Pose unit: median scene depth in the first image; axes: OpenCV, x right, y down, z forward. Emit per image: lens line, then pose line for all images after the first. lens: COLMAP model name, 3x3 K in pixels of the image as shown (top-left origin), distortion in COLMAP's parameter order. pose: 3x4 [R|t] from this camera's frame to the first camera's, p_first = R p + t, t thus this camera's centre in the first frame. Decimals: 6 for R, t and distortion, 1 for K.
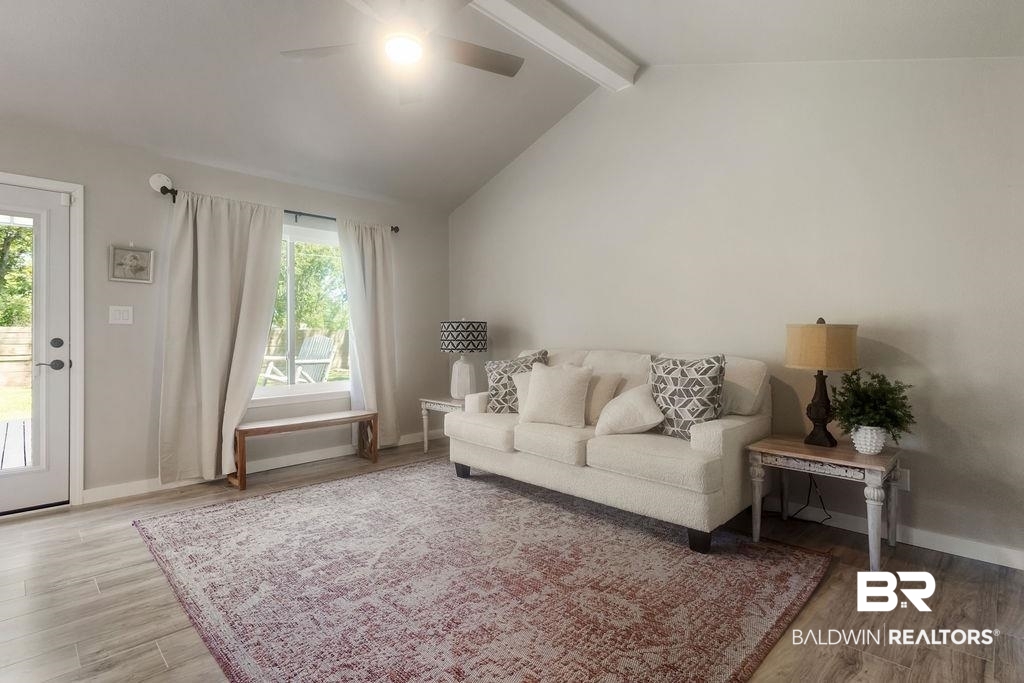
lens RADIAL K [[501.4, 0, 507.1], [0, 501.4, 322.9], [0, 0, 1]] dist [0.003597, -0.001742]
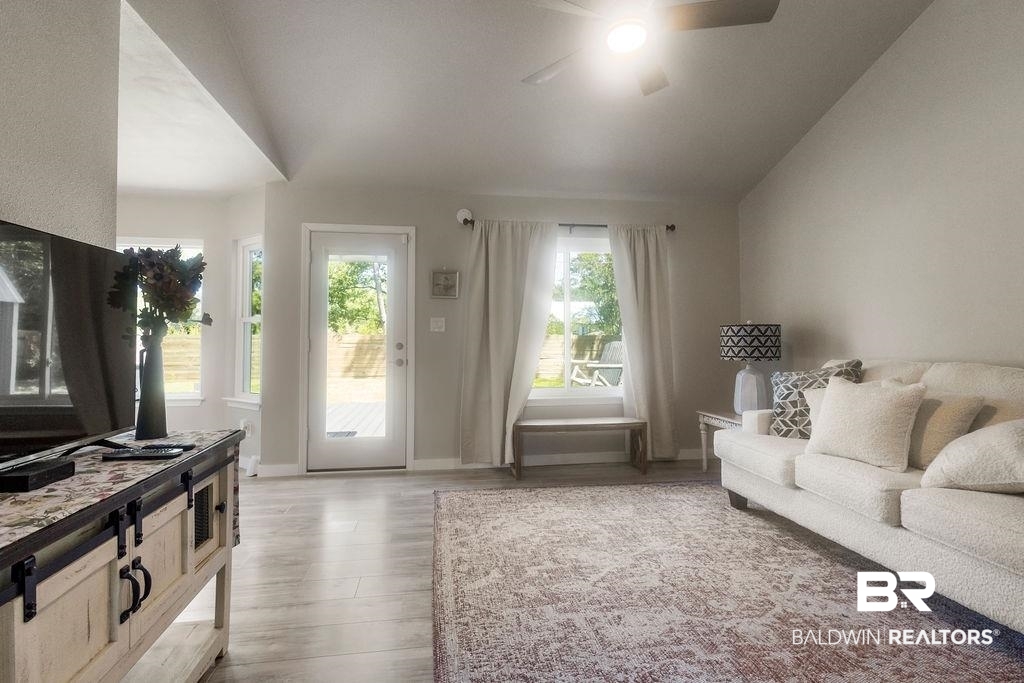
lens RADIAL K [[501.4, 0, 507.1], [0, 501.4, 322.9], [0, 0, 1]] dist [0.003597, -0.001742]
pose [[0.799539, -0.022261, -0.600201, 0.127004], [0.015694, 0.999746, -0.016174, 0.002586], [0.600409, 0.003512, 0.799685, 0.094850]]
